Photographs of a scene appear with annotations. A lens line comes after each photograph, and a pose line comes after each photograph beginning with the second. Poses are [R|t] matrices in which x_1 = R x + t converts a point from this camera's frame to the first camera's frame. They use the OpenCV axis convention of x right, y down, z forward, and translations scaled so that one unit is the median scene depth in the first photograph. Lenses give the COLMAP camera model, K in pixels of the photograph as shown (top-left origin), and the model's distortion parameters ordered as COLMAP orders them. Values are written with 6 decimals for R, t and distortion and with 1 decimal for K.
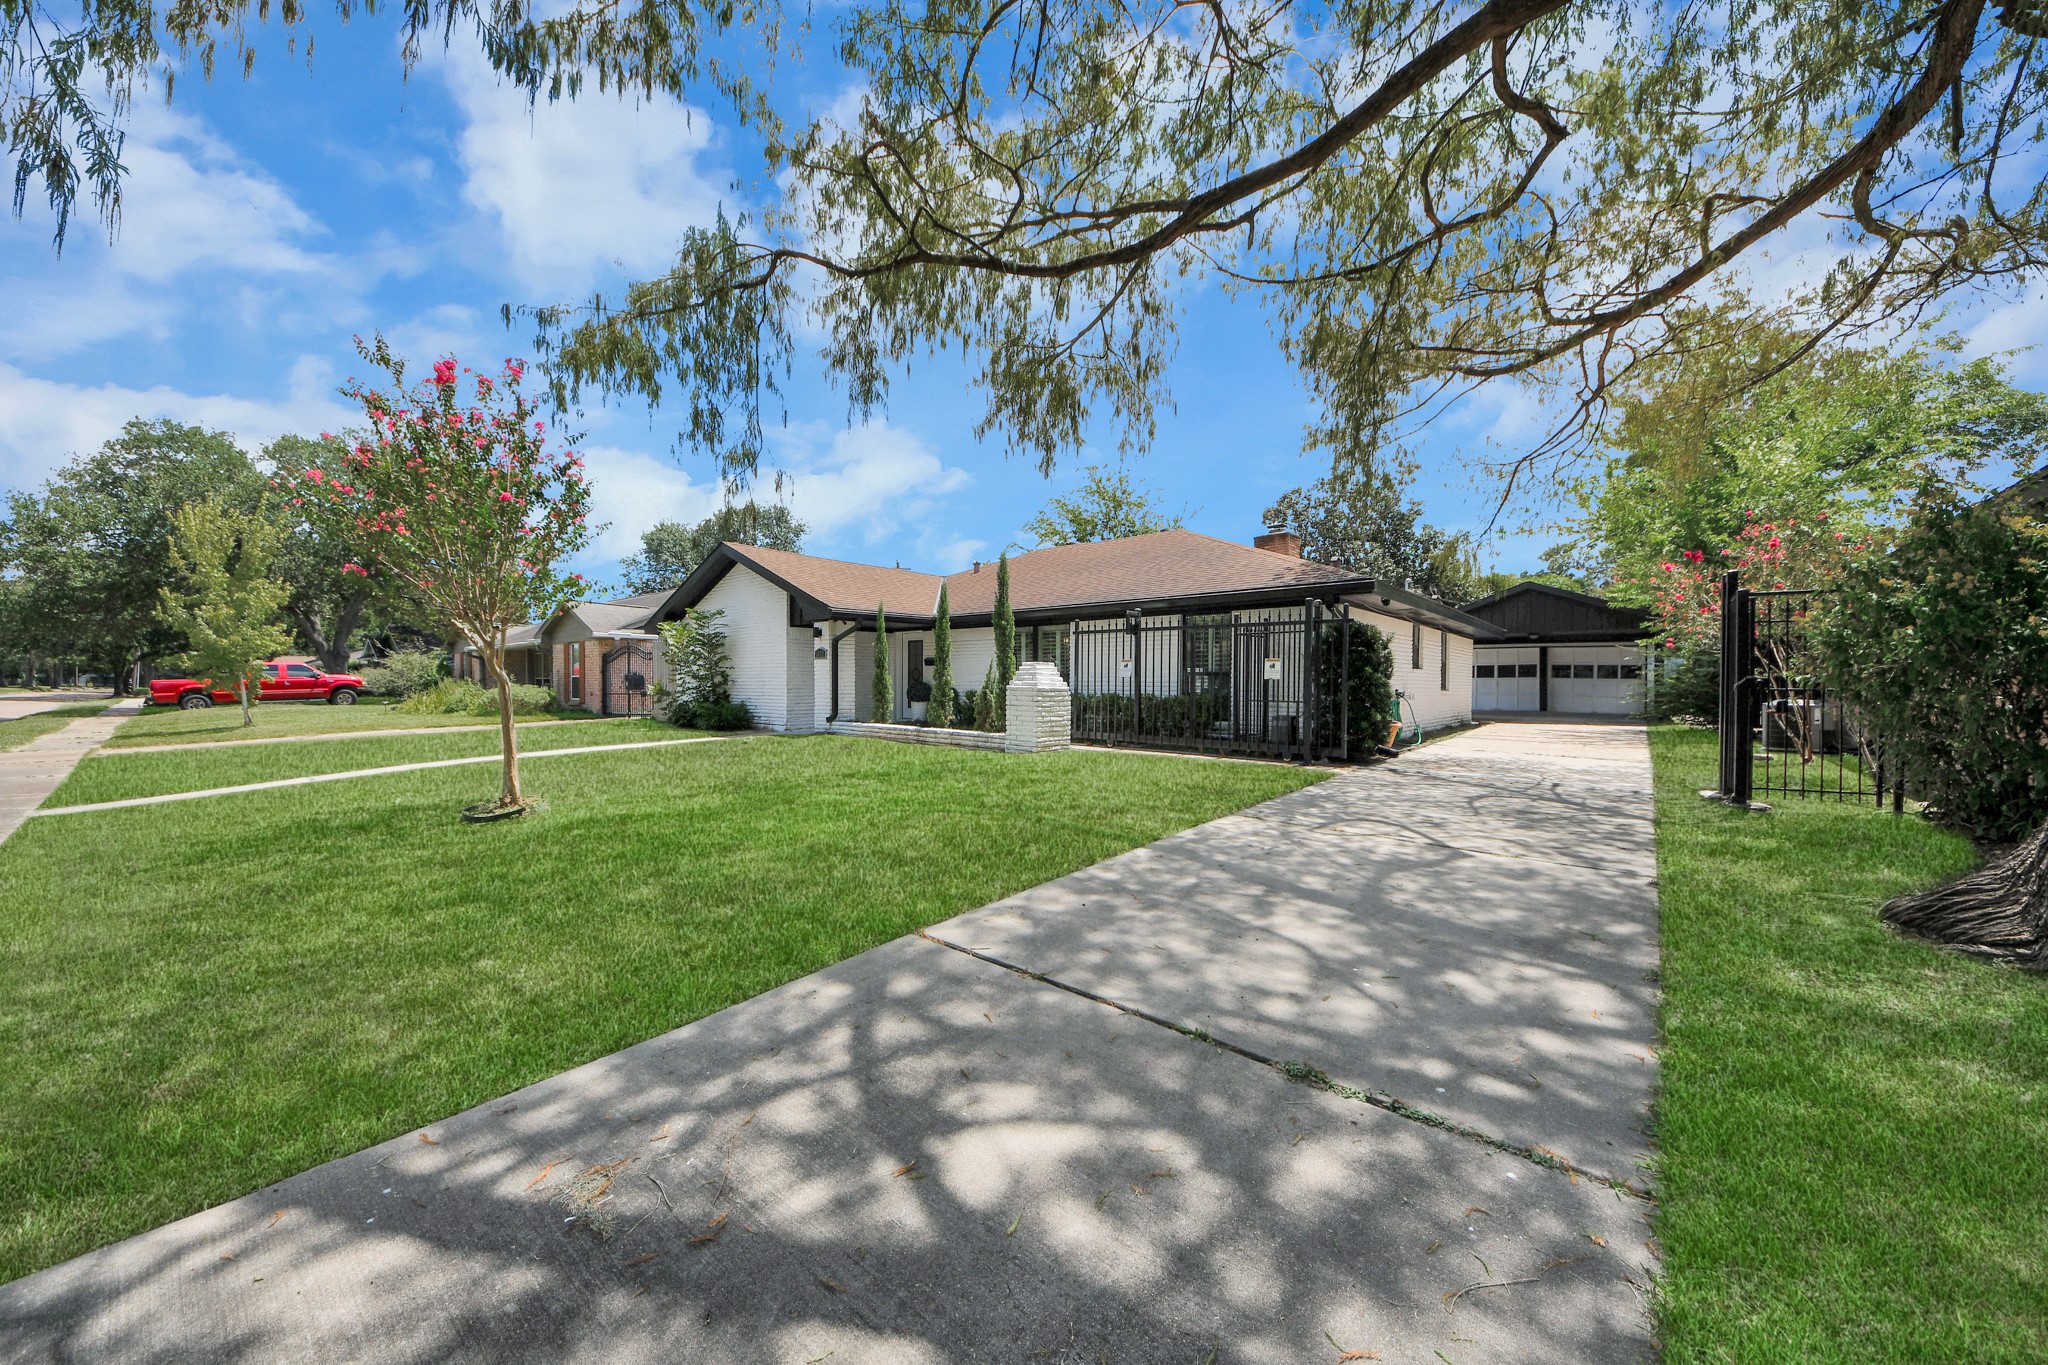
lens RADIAL K [[718.8, 0, 1013.2], [0, 718.8, 682.3], [0, 0, 1]] dist [0.039872, -0.026685]
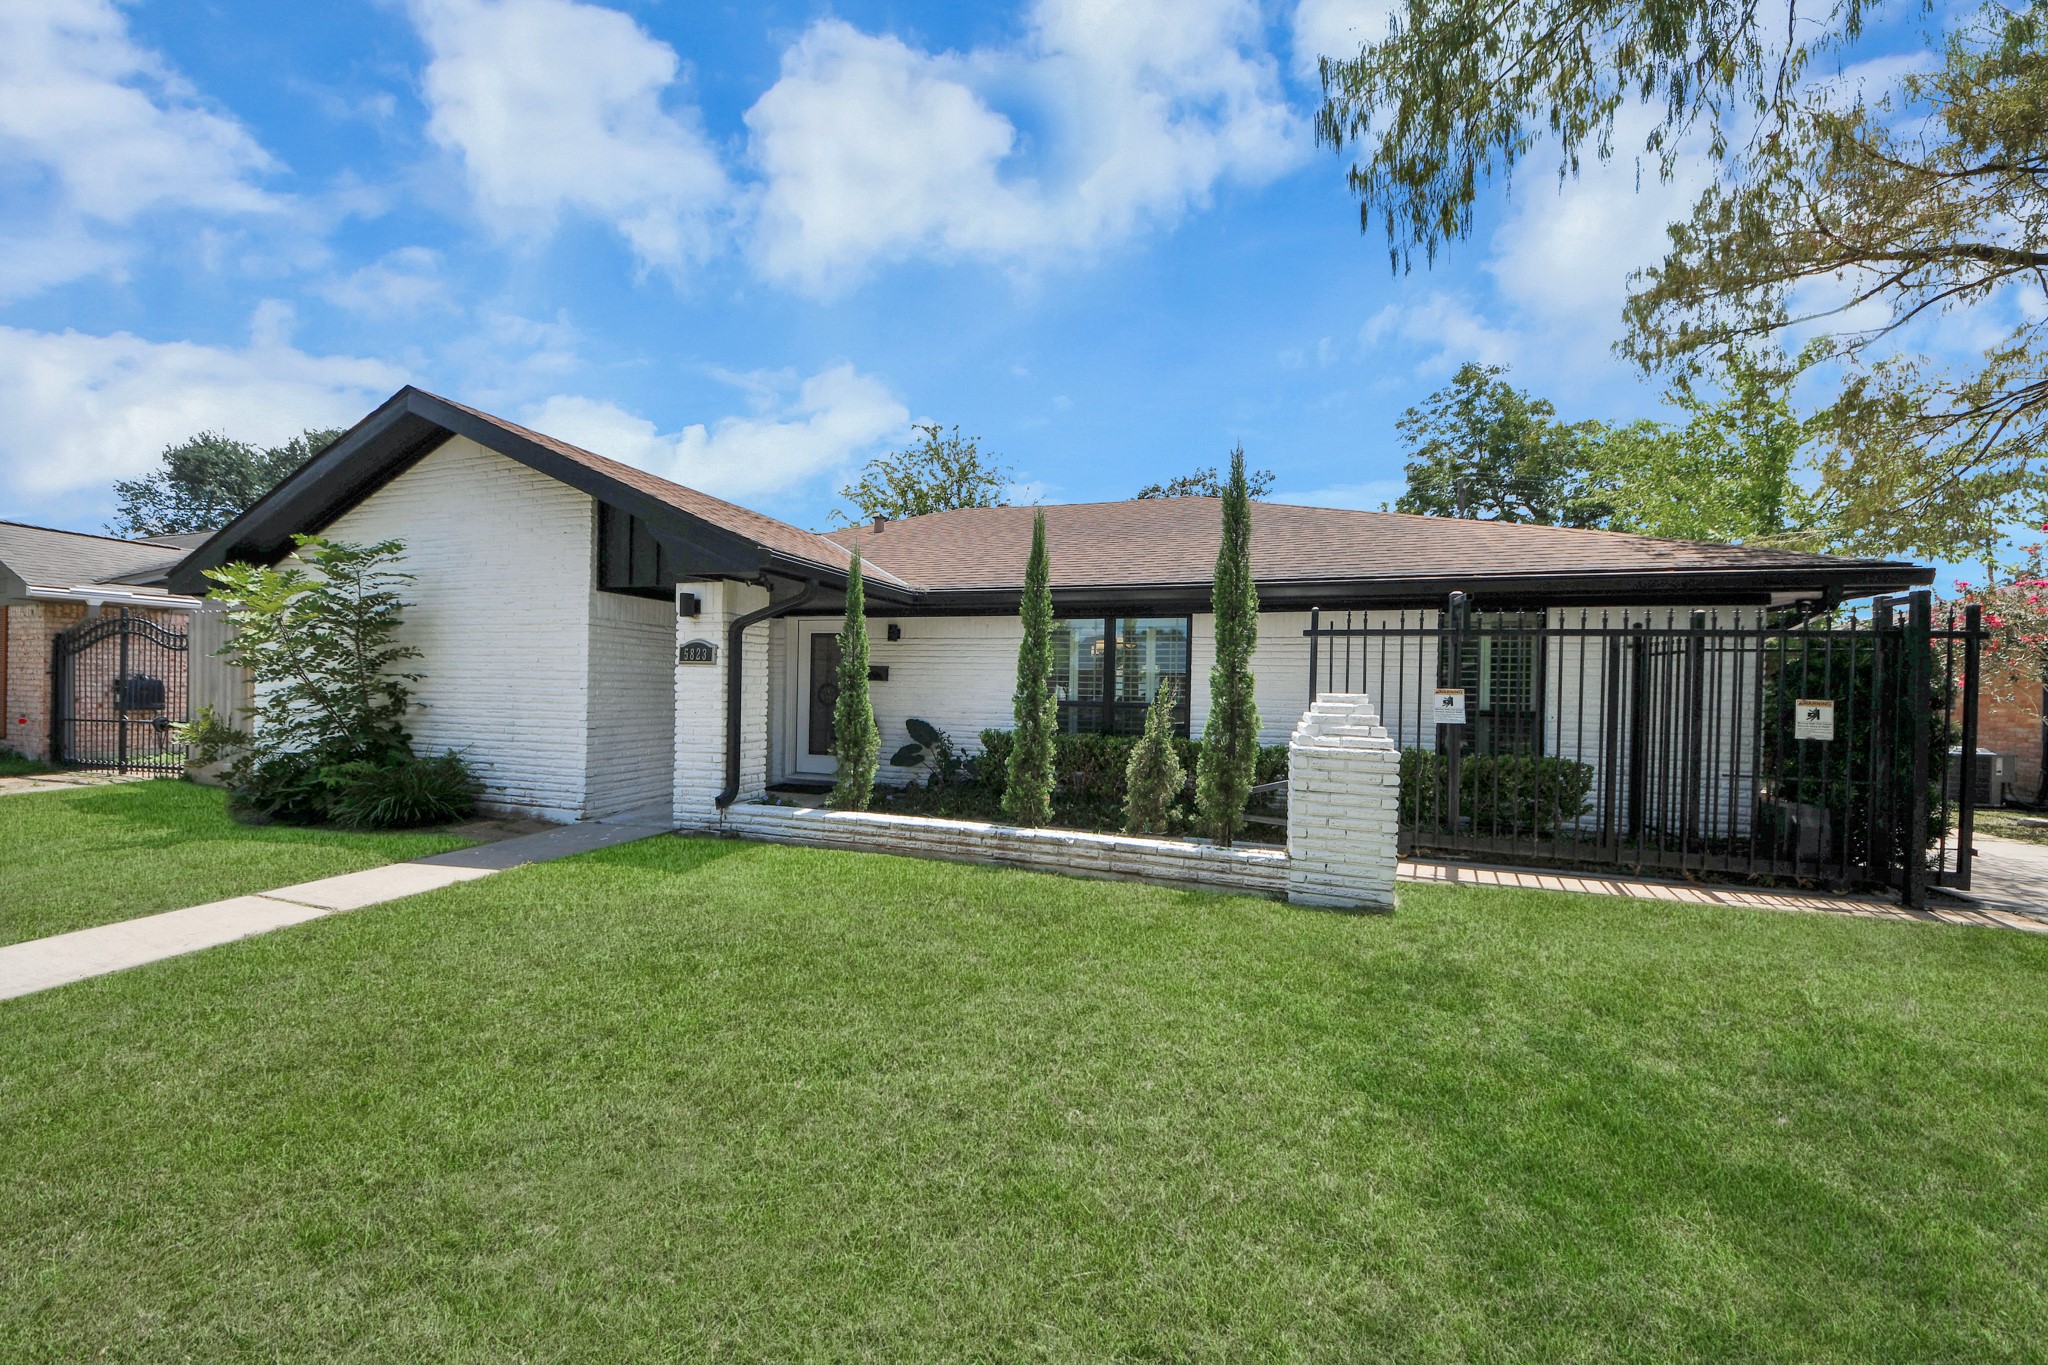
lens RADIAL K [[718.8, 0, 1013.2], [0, 718.8, 682.3], [0, 0, 1]] dist [0.039872, -0.026685]
pose [[0.921392, 0.019434, 0.388147, -0.257699], [-0.016812, 0.999807, -0.010152, -0.020434], [-0.388270, 0.002828, 0.921541, 0.501974]]
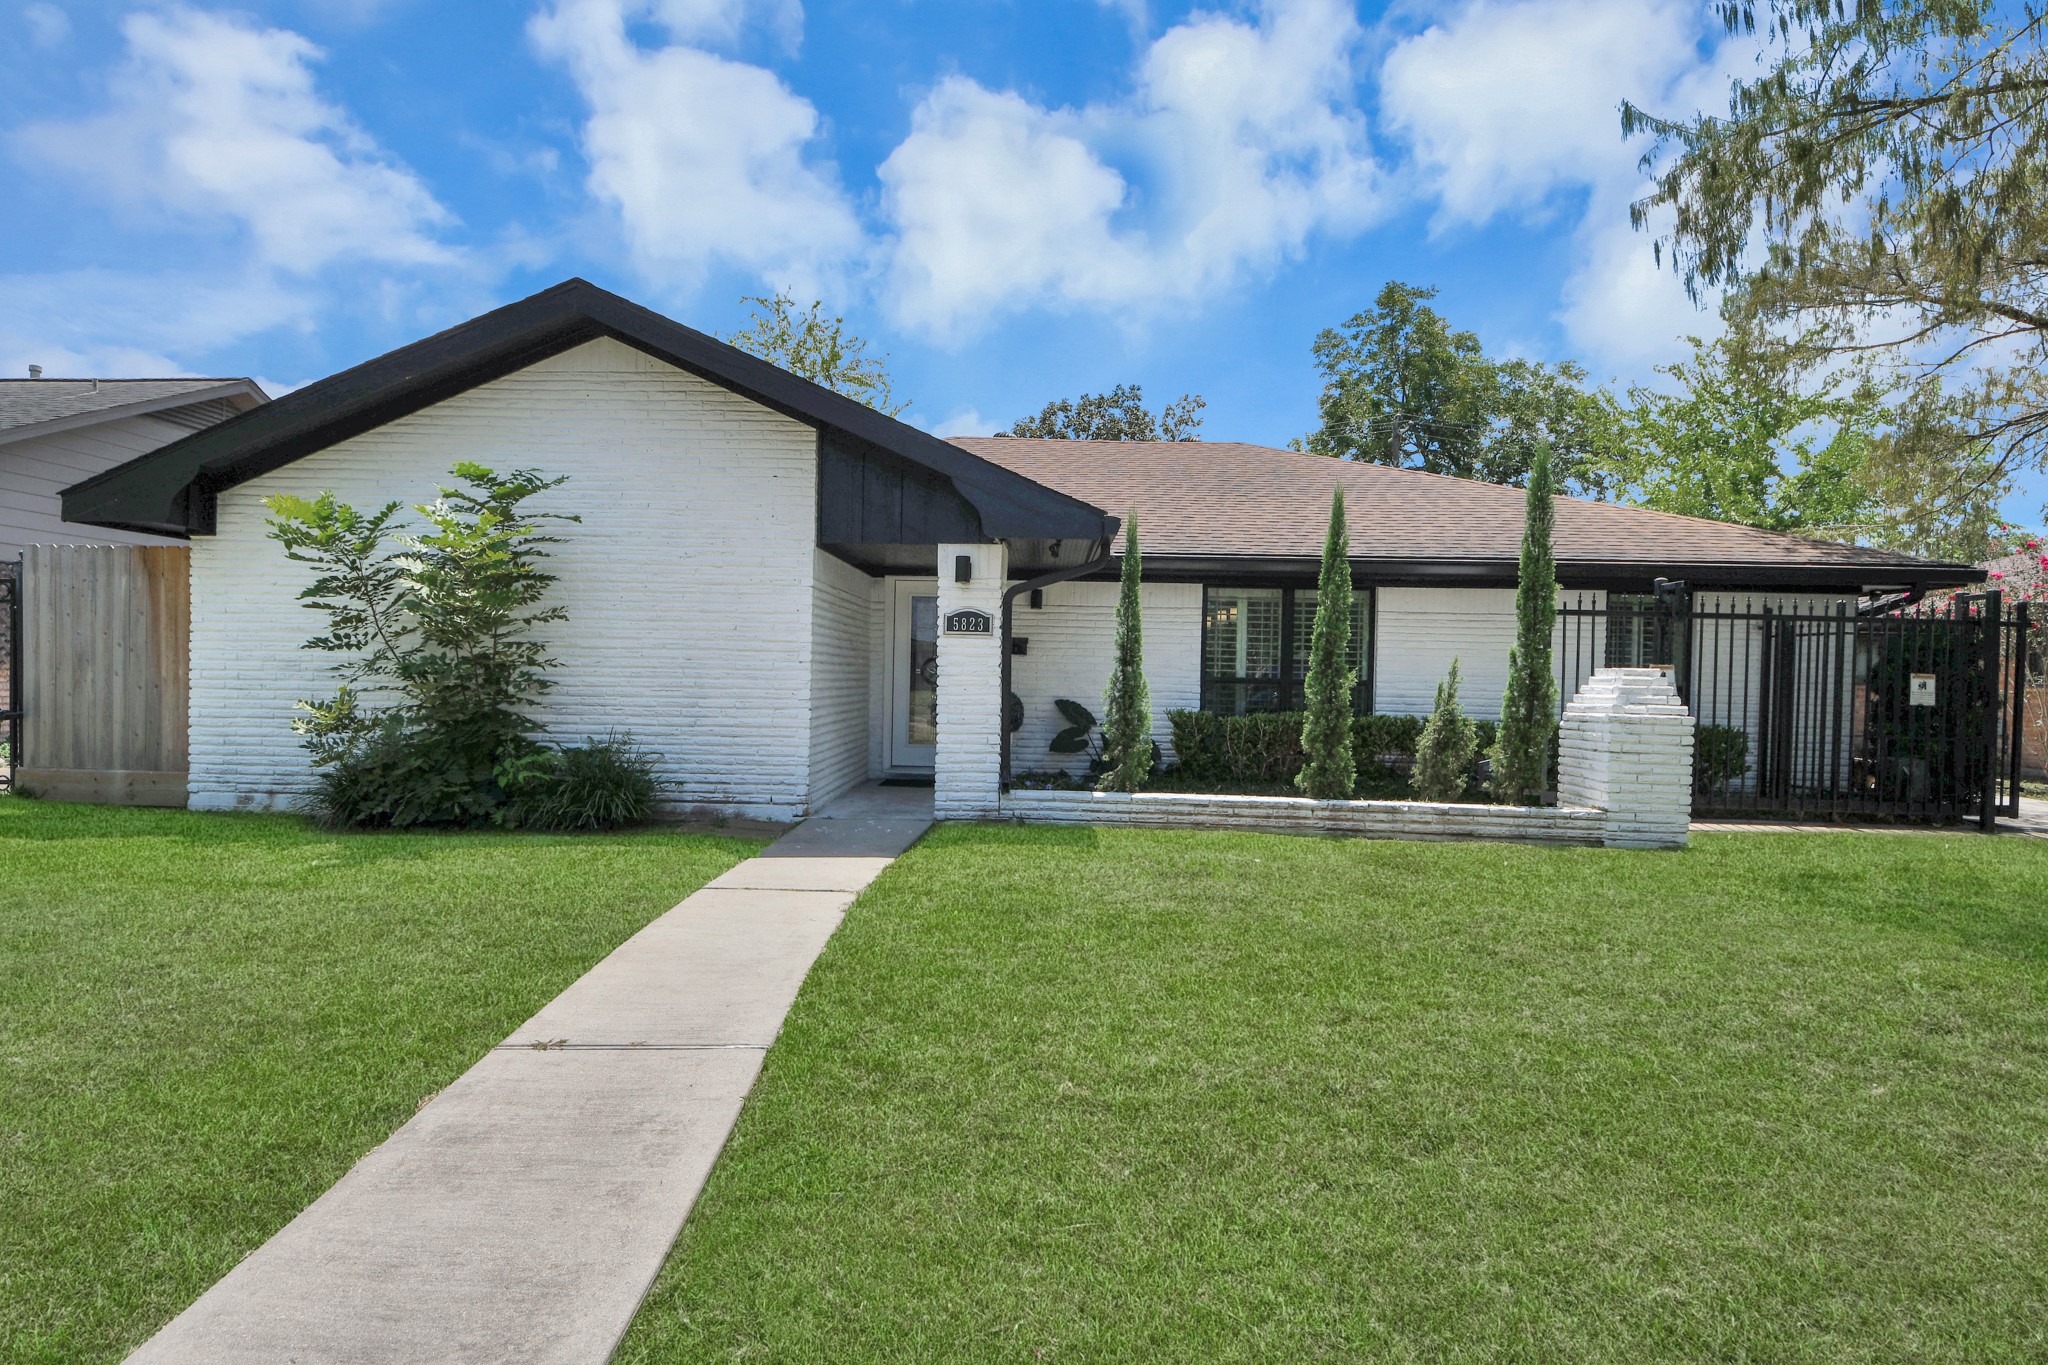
lens RADIAL K [[1017.9, 0, 1024.0], [0, 1017.9, 682.5], [0, 0, 1]] dist [0.004664, -0.000087]
pose [[0.781583, 0.008276, 0.623746, -0.592612], [-0.018197, 0.999789, 0.009537, -0.012571], [-0.623536, -0.018804, 0.781569, 0.531452]]
